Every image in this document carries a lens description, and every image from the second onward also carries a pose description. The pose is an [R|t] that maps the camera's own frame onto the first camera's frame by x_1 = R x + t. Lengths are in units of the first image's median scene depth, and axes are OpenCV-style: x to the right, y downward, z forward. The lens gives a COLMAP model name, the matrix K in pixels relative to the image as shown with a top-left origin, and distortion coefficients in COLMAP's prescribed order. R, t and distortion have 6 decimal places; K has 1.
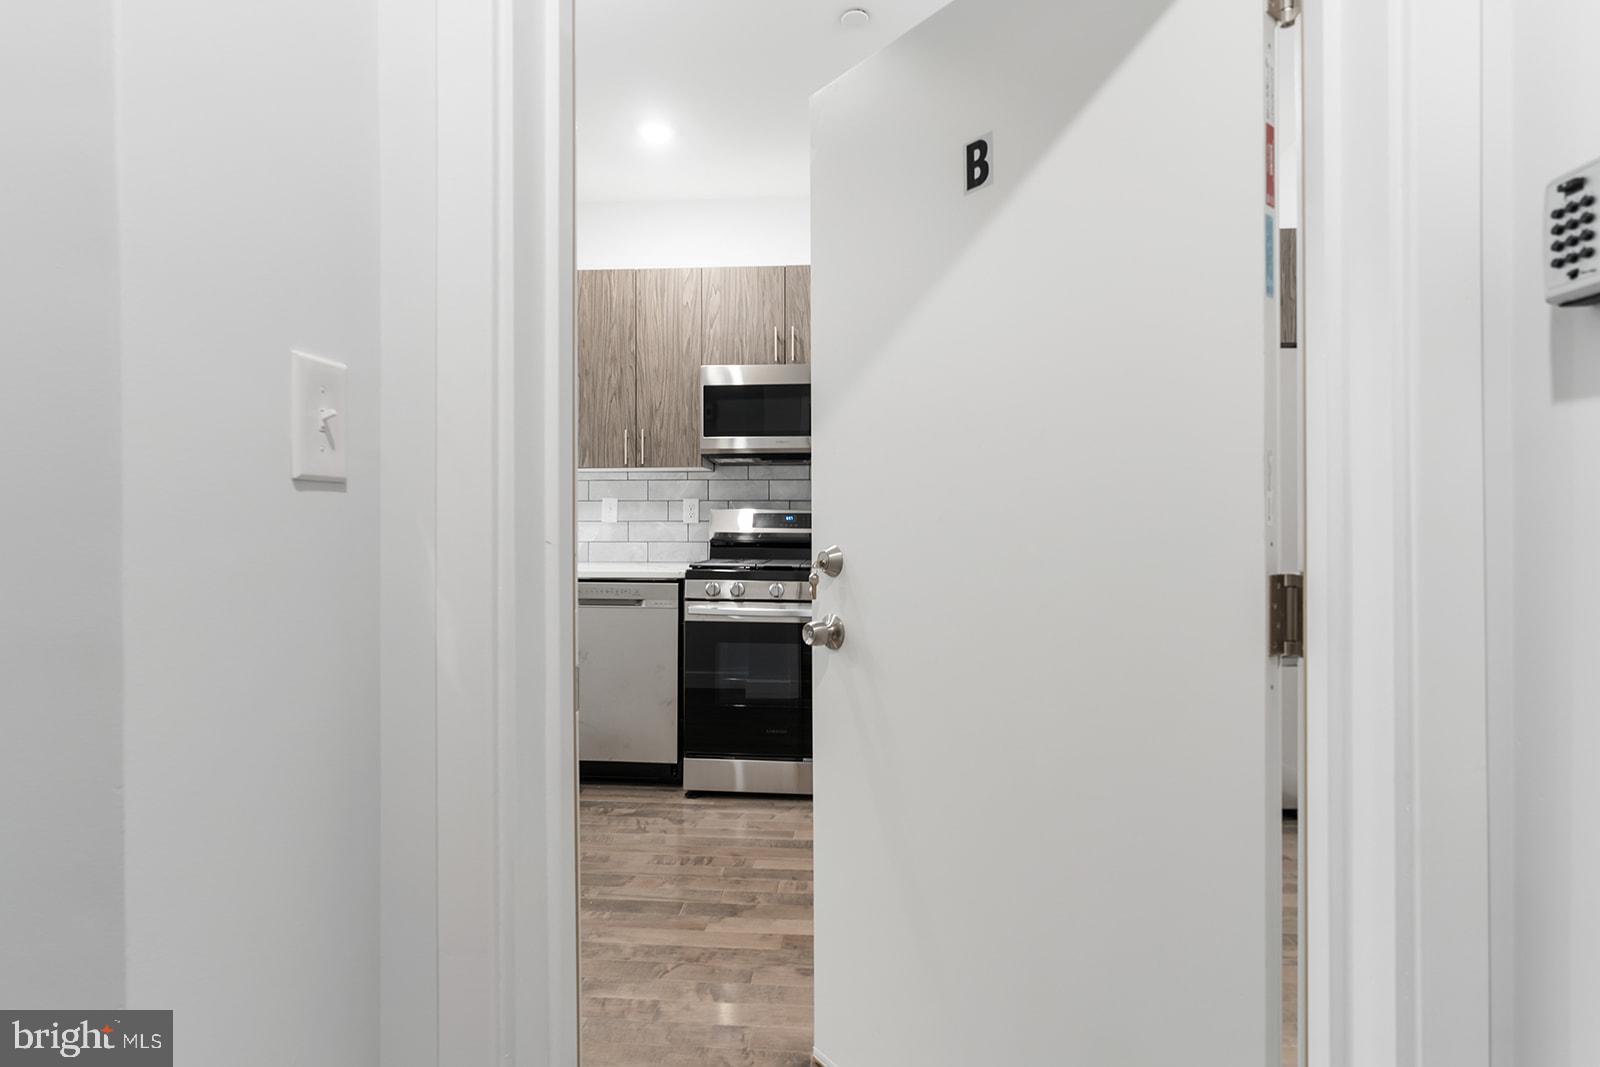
lens RADIAL K [[824.0, 0, 823.2], [0, 824.0, 522.5], [0, 0, 1]] dist [-0.005152, 0.003454]
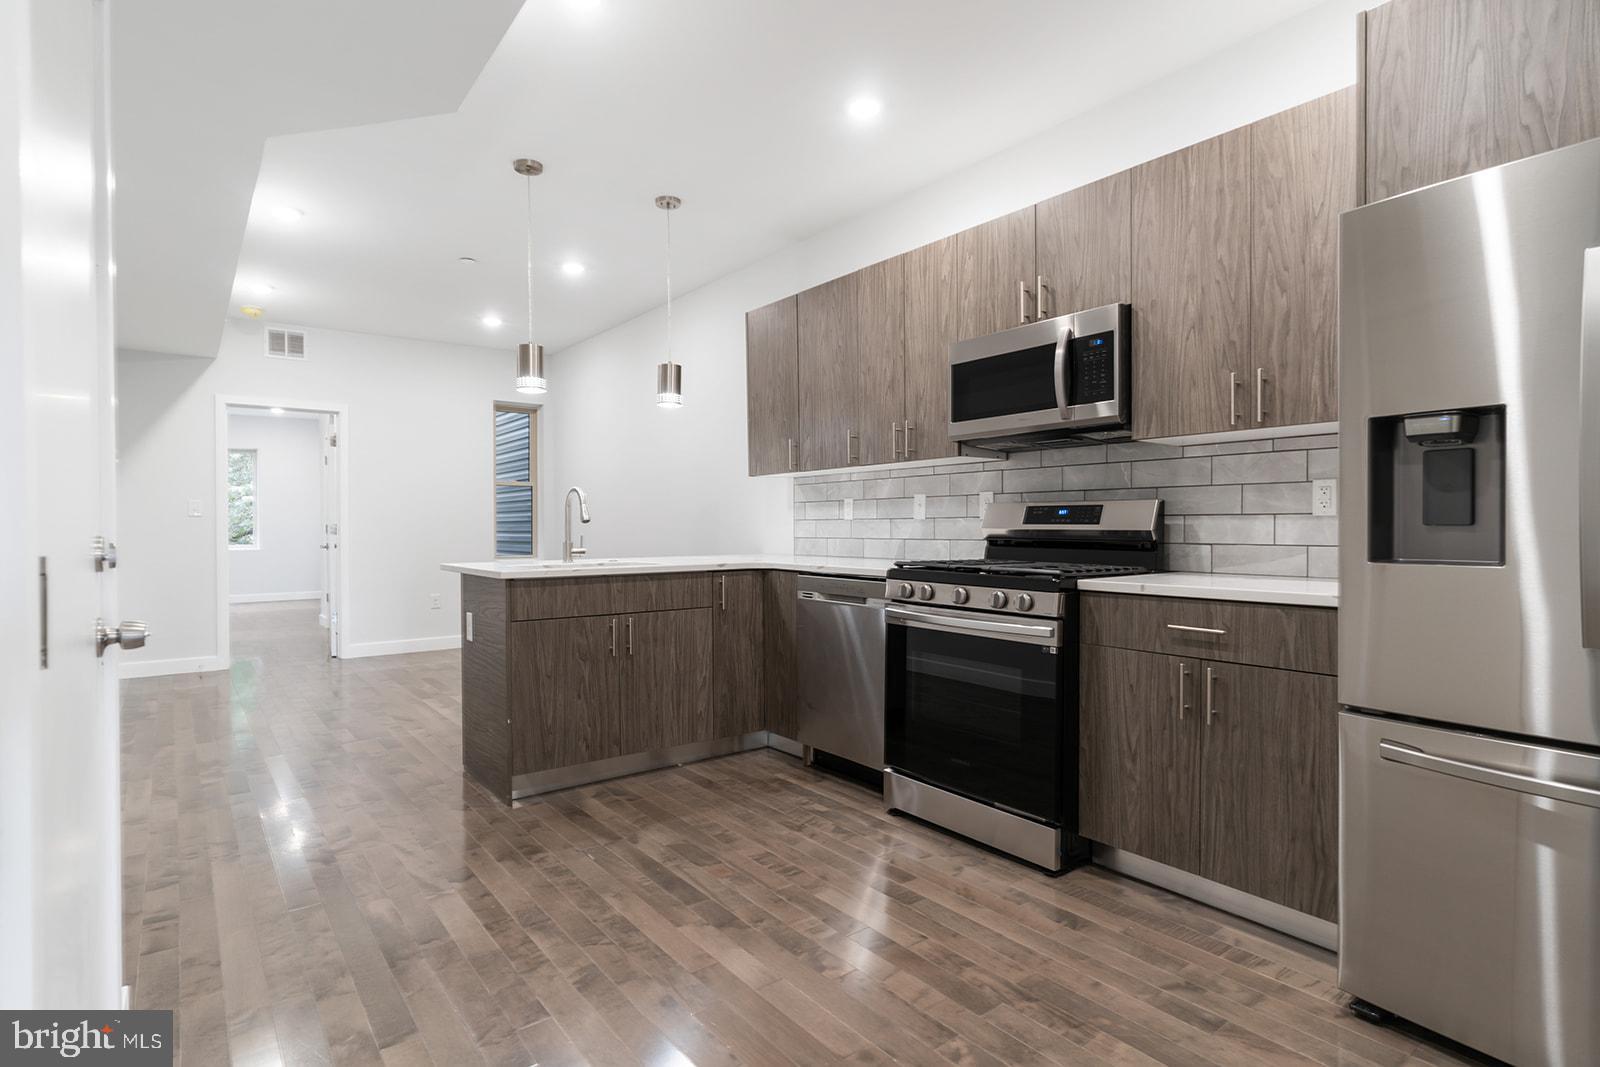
lens RADIAL K [[824.0, 0, 794.5], [0, 824.0, 535.6], [0, 0, 1]] dist [-0.005152, 0.003454]
pose [[0.658189, 0.005865, -0.752830, 0.410845], [0.002912, 0.999942, 0.010336, 0.009493], [0.752847, -0.008995, 0.658134, 0.274449]]
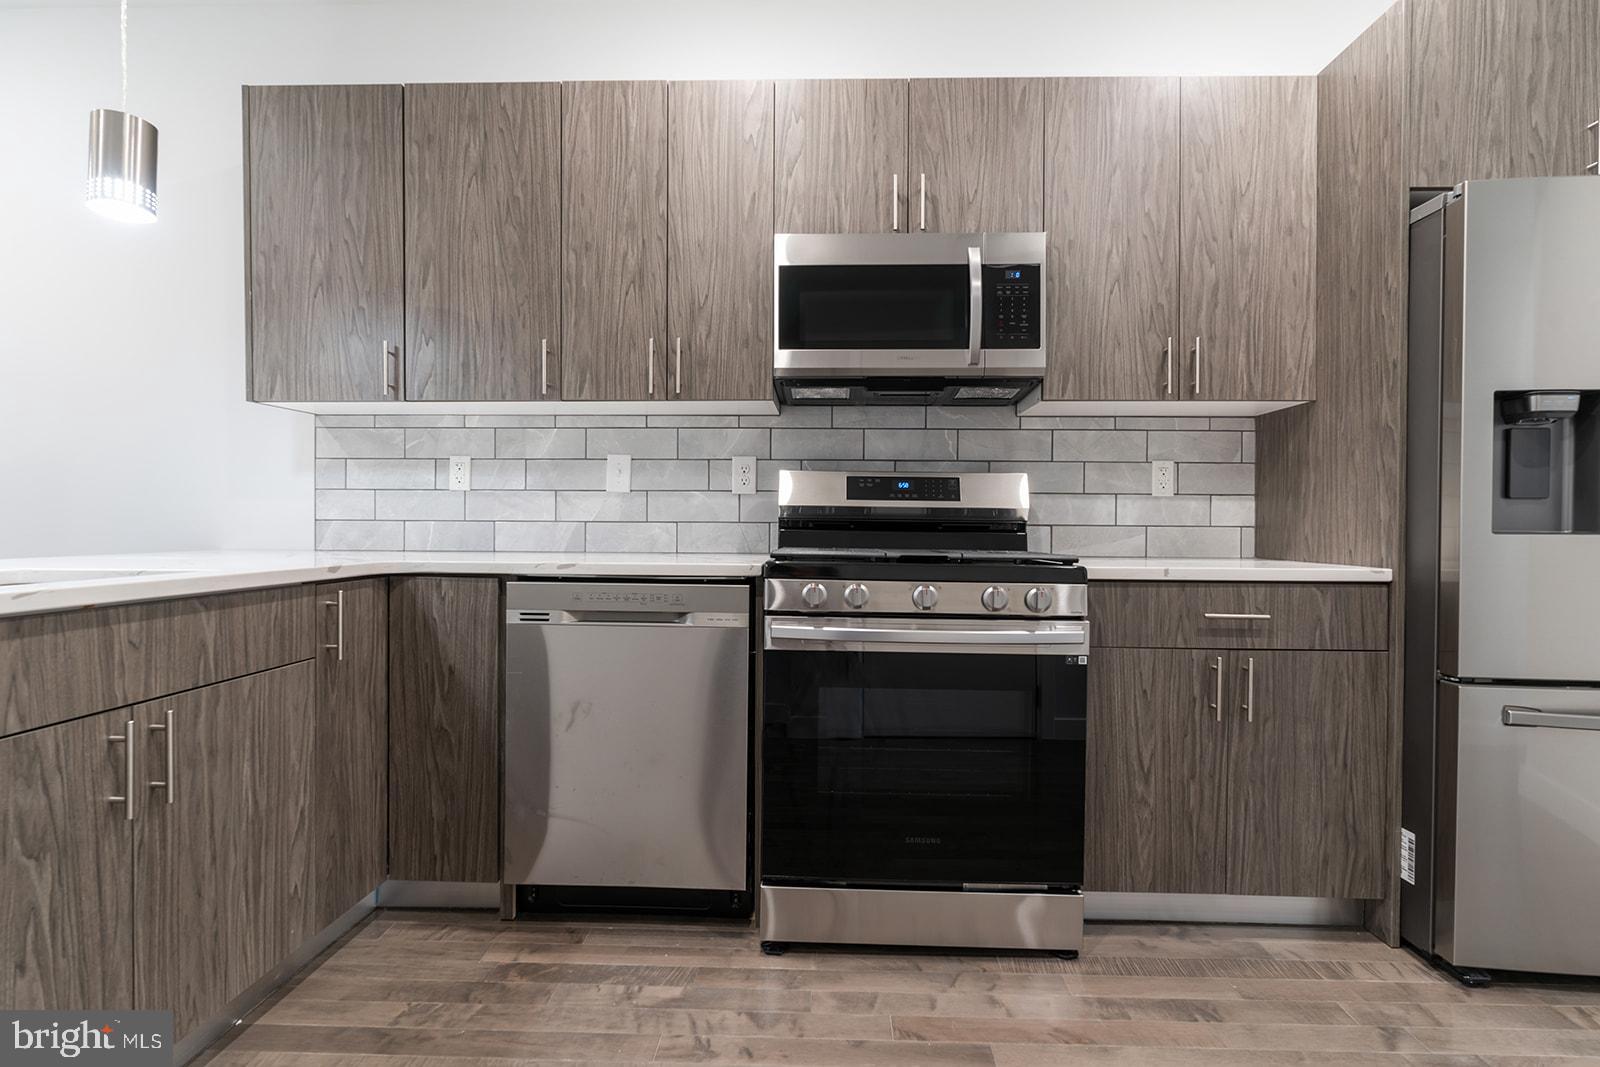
lens RADIAL K [[824.0, 0, 832.9], [0, 824.0, 533.4], [0, 0, 1]] dist [-0.005152, 0.003454]
pose [[0.999100, 0.005801, 0.042025, -0.127797], [-0.006175, 0.999942, 0.008774, 0.028483], [-0.041971, -0.009025, 0.999078, 0.371528]]
